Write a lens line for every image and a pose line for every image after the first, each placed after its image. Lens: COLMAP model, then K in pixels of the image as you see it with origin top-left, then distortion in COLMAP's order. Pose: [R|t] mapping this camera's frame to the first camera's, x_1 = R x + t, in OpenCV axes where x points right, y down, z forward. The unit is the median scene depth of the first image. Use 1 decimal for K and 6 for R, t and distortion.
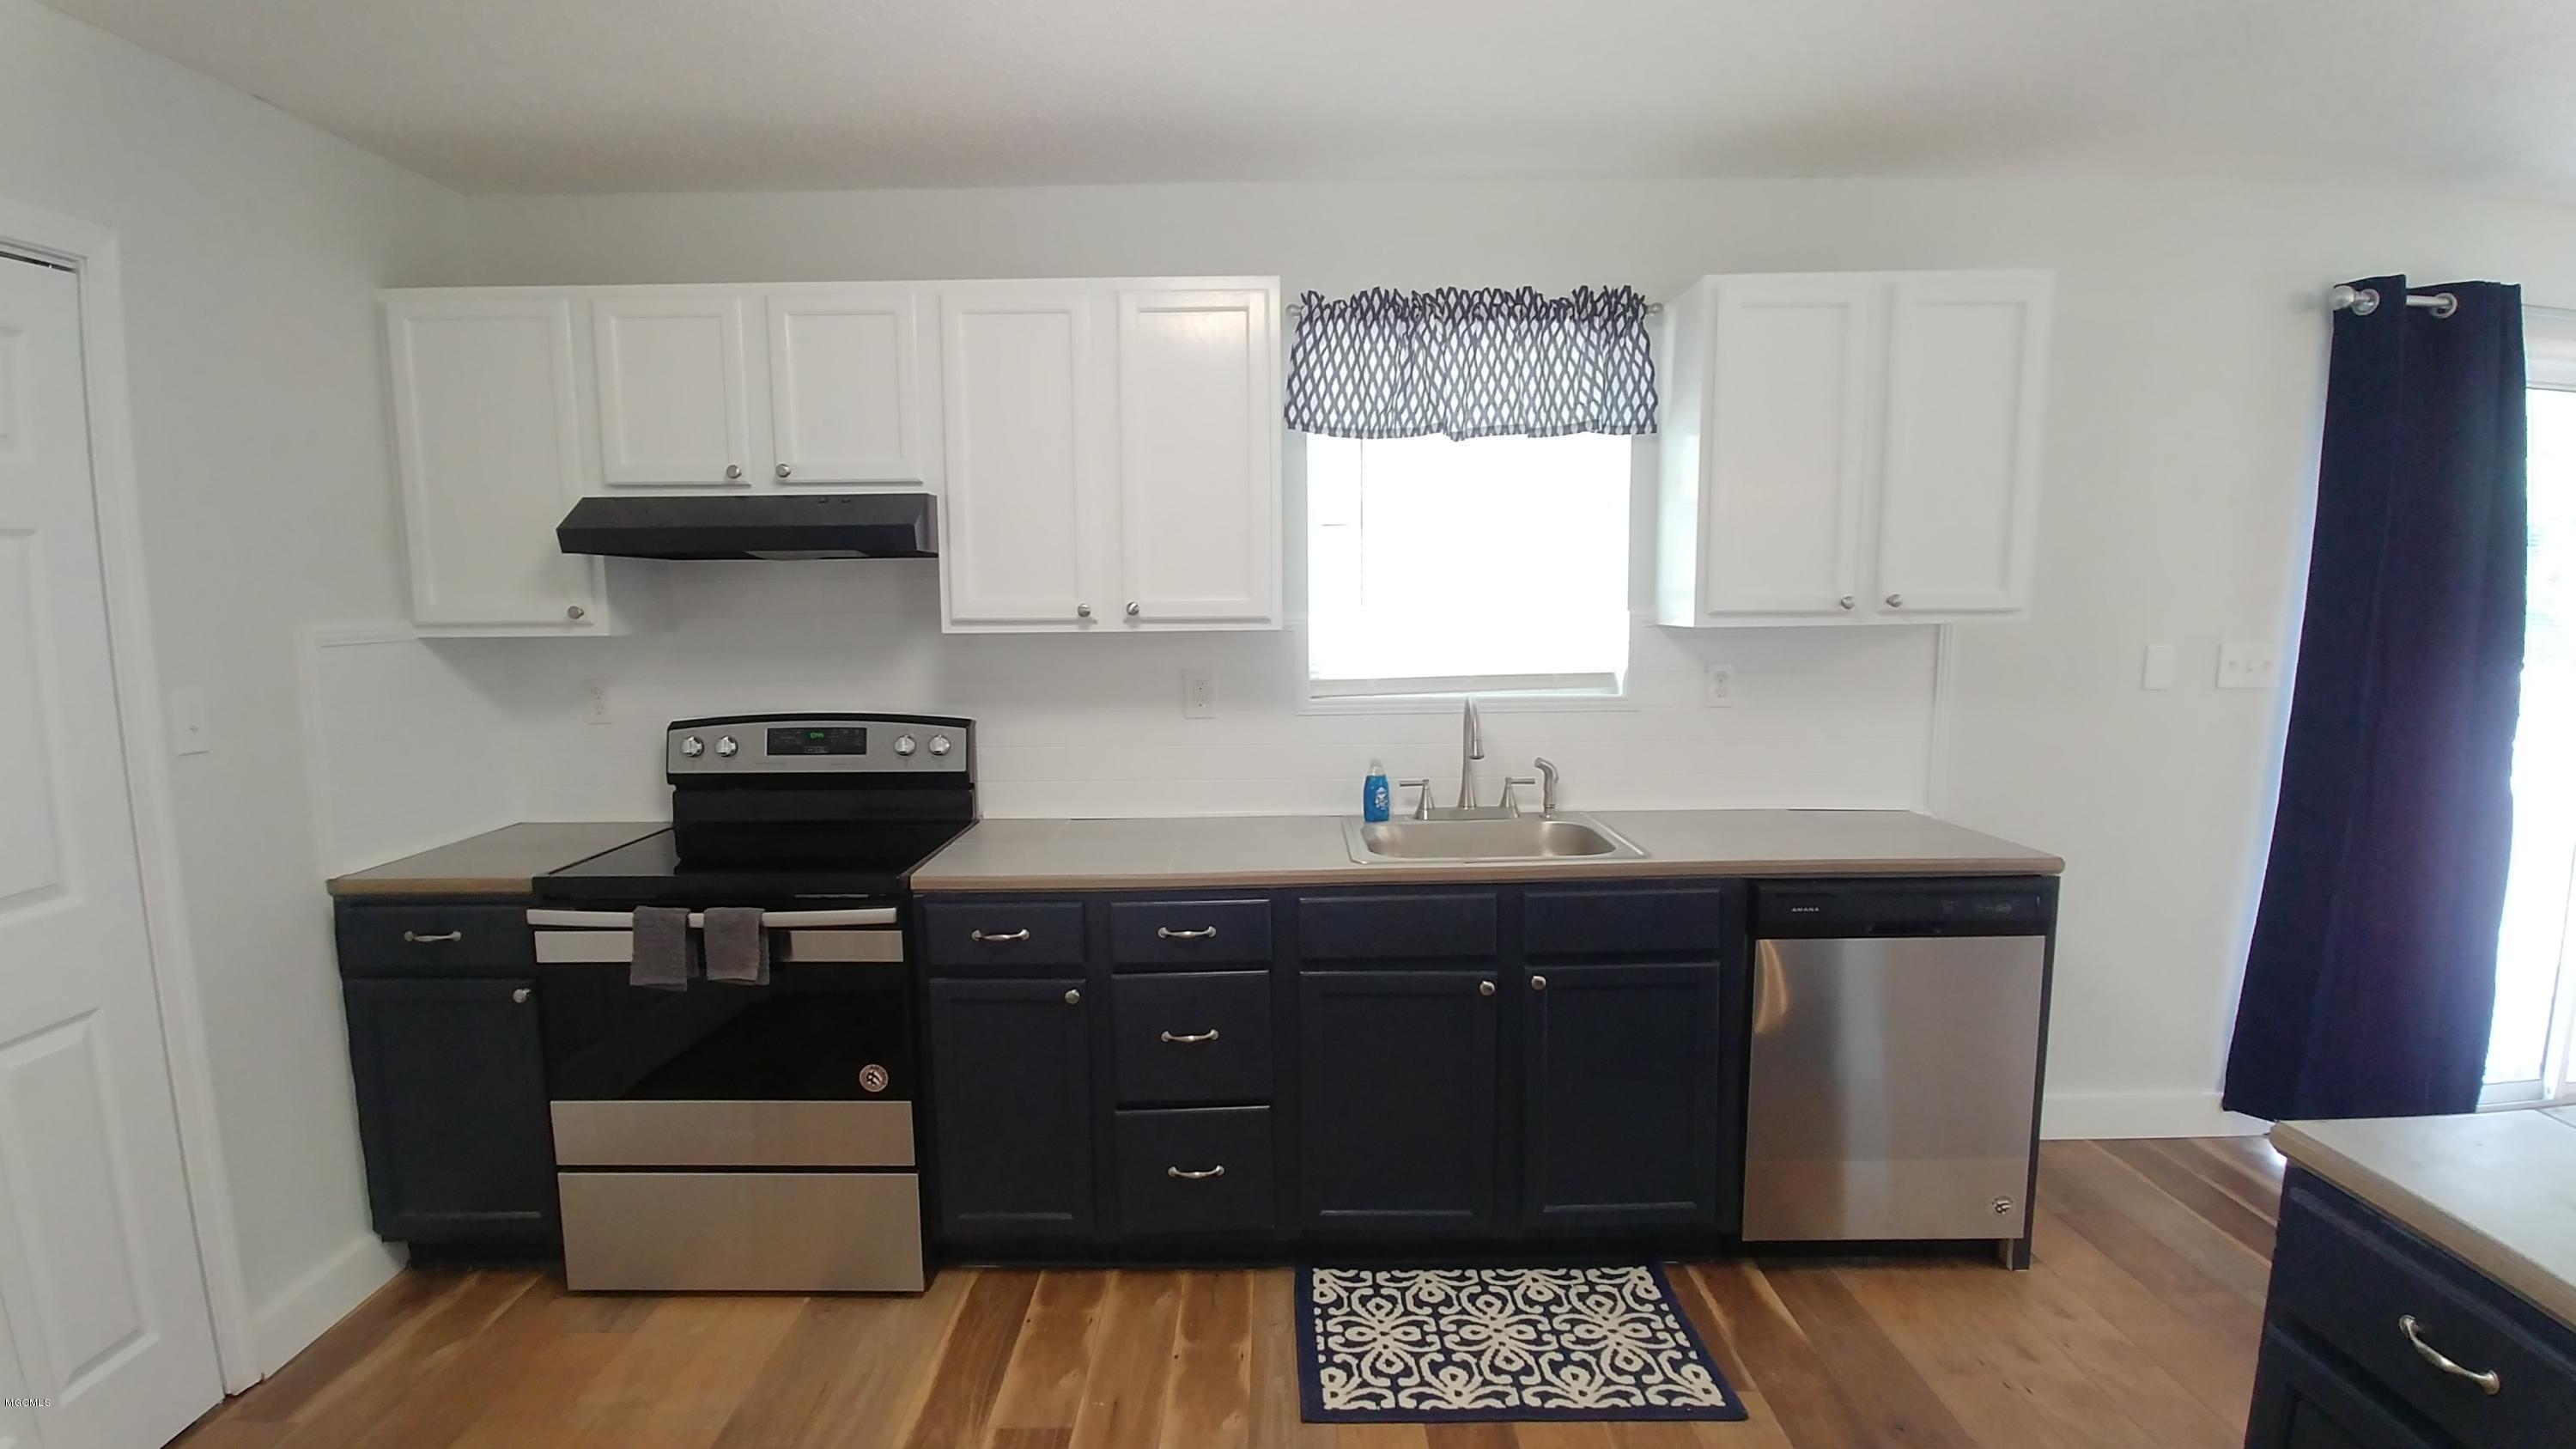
lens RADIAL K [[1229.3, 0, 1292.9], [0, 1229.3, 752.5], [0, 0, 1]] dist [-0.016711, 0.000207]
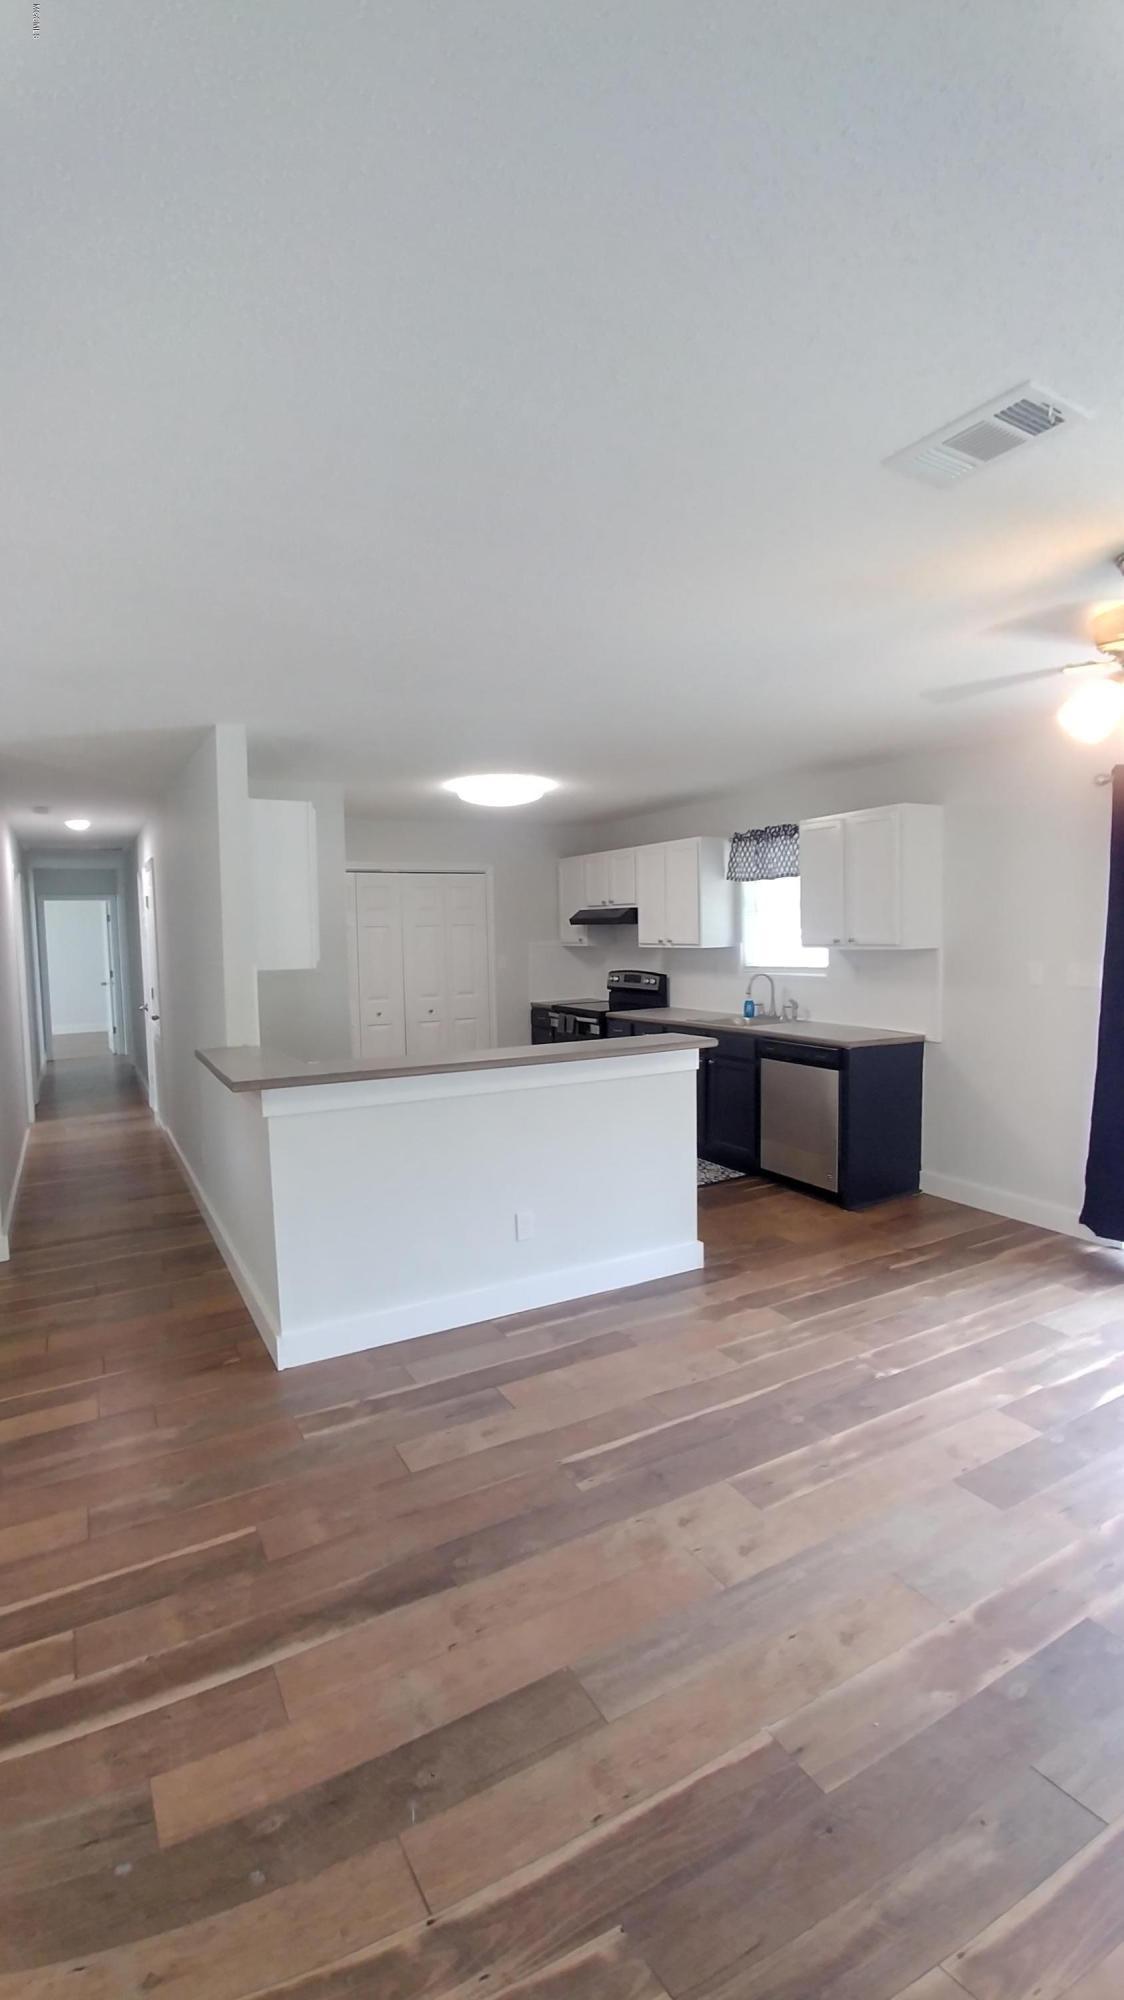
lens RADIAL K [[884.8, 0, 532.5], [0, 884.8, 1010.4], [0, 0, 1]] dist [-0.021052, -0.000644]
pose [[0.470422, 0.079809, -0.878825, 1.666806], [-0.099296, 0.994364, 0.037150, 0.015104], [0.876837, 0.069788, 0.475695, -0.395807]]
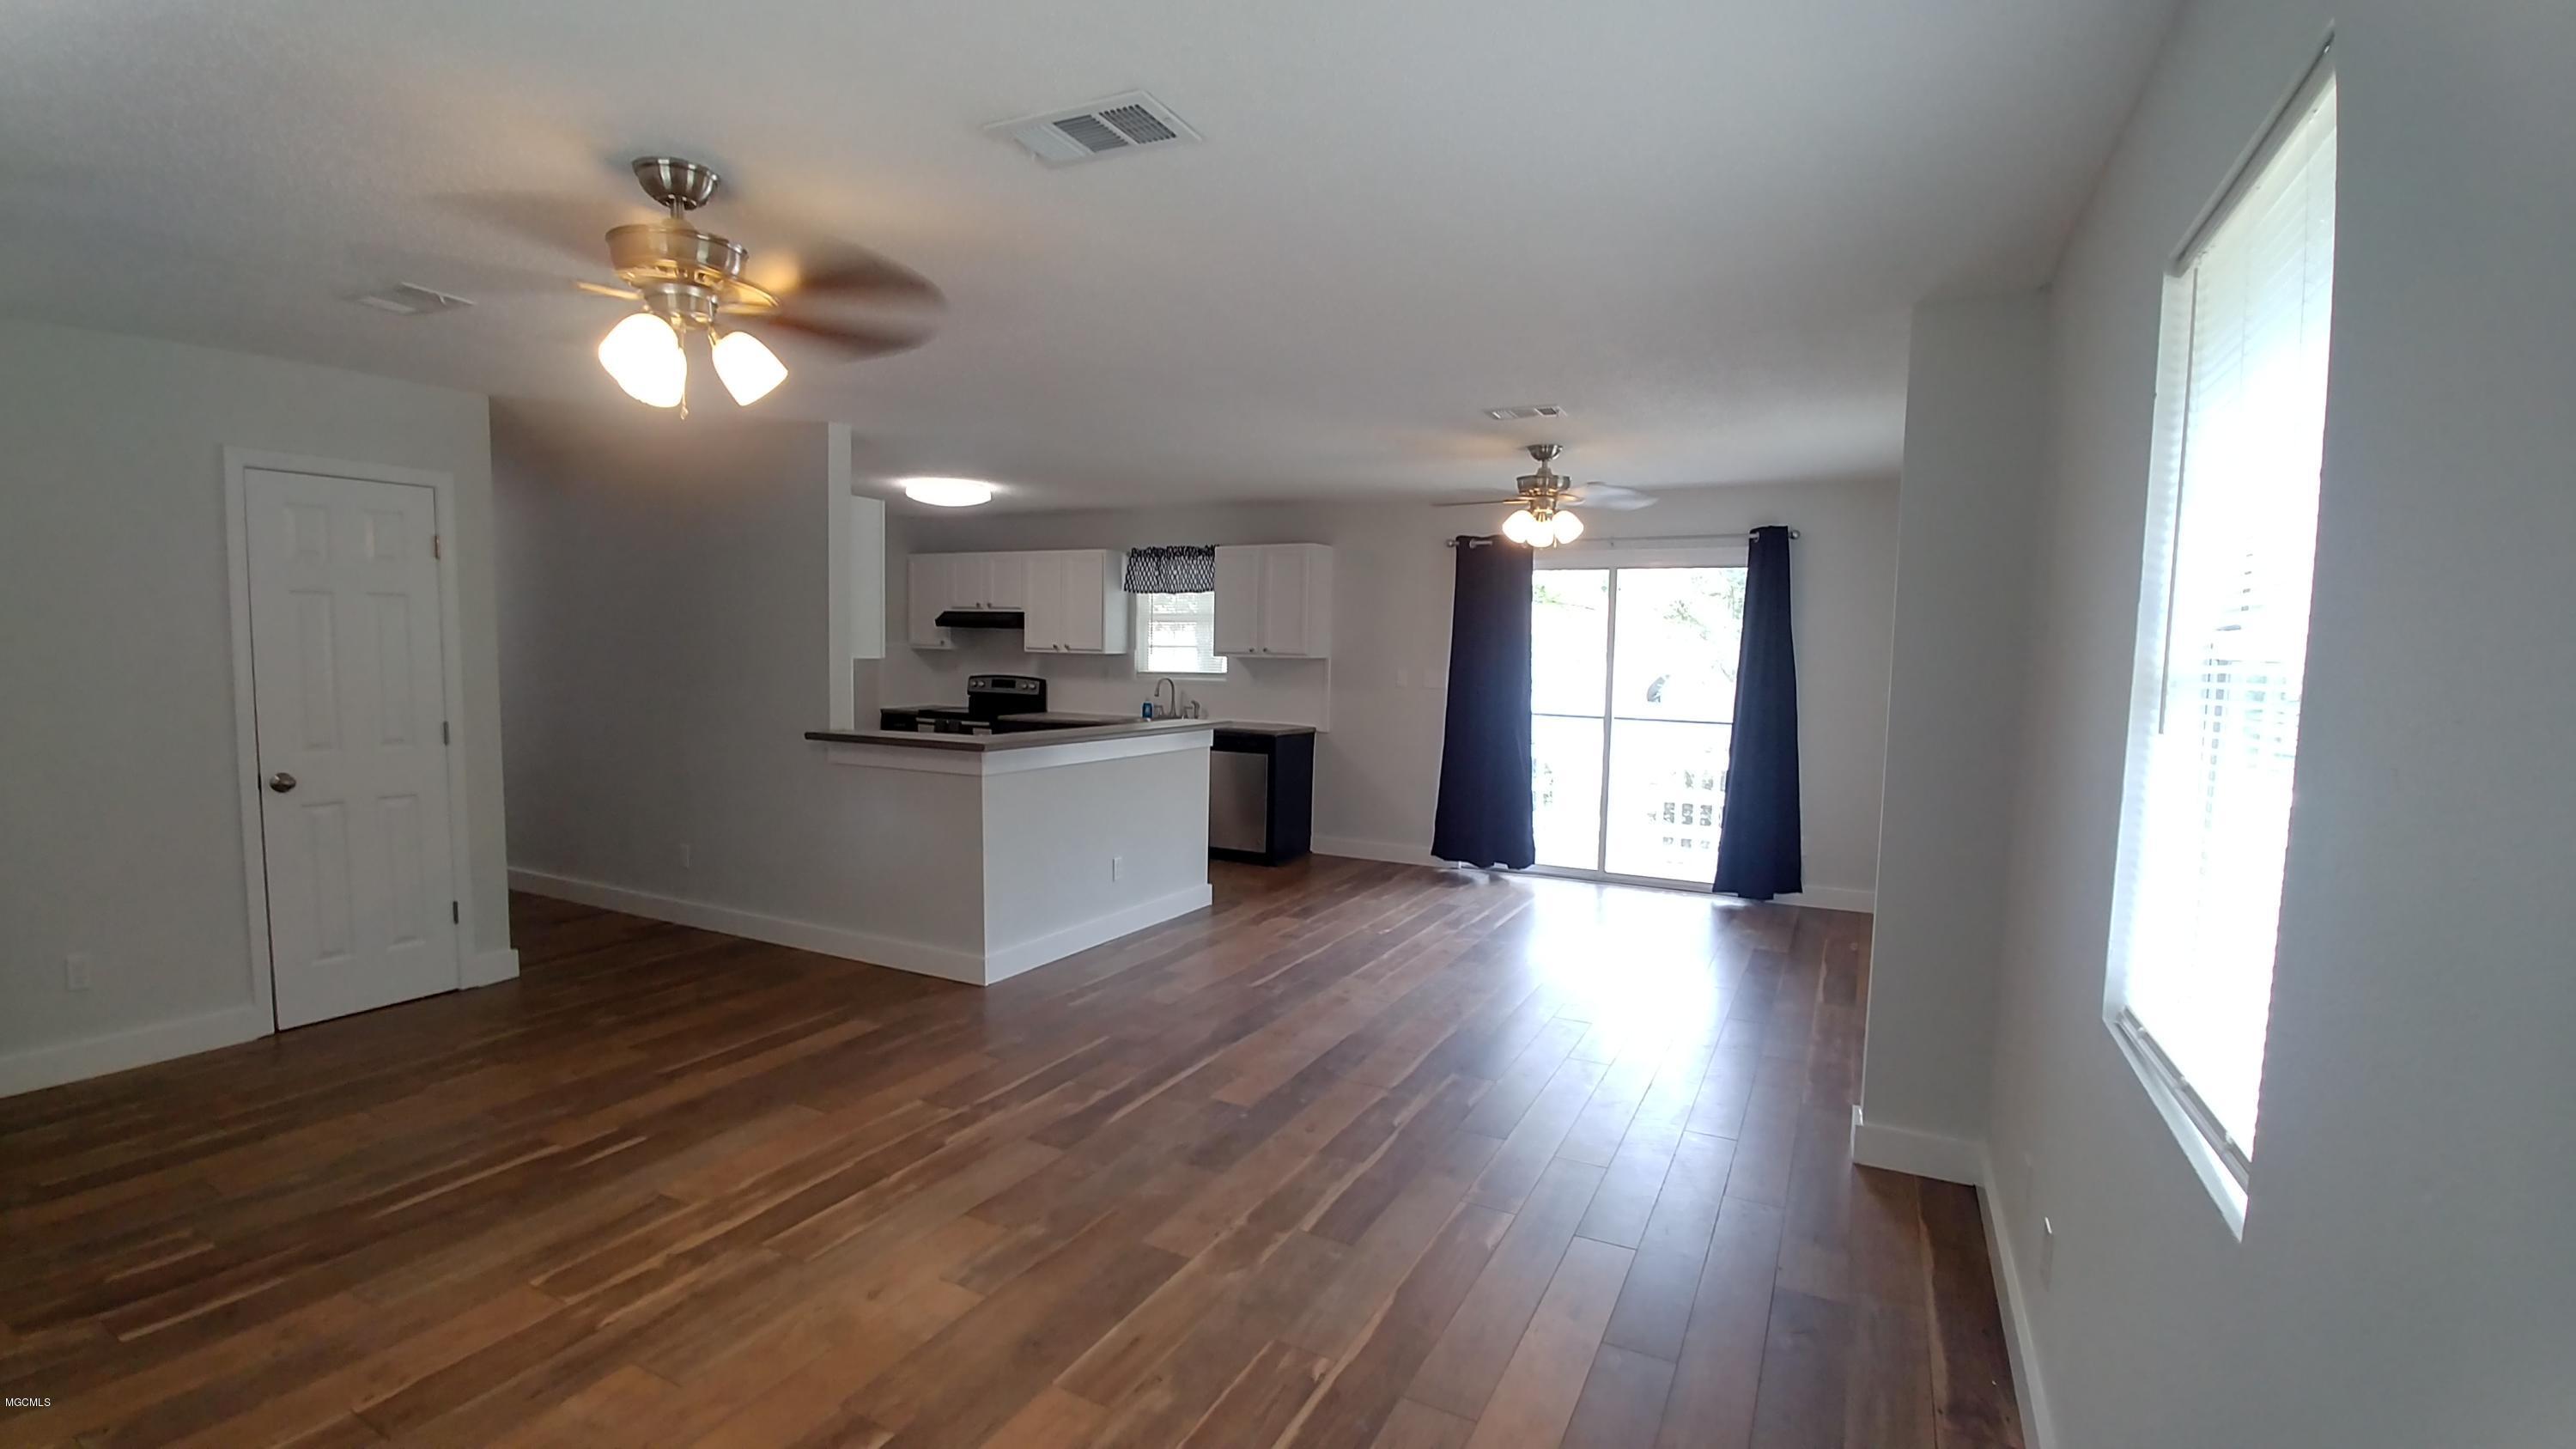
lens RADIAL K [[1169.4, 0, 1275.1], [0, 1169.4, 736.8], [0, 0, 1]] dist [-0.017612, -0.000605]
pose [[0.885767, 0.063926, -0.459707, 1.754604], [-0.089302, 0.995436, -0.033646, 0.178018], [0.455458, 0.070855, 0.887433, -1.478075]]
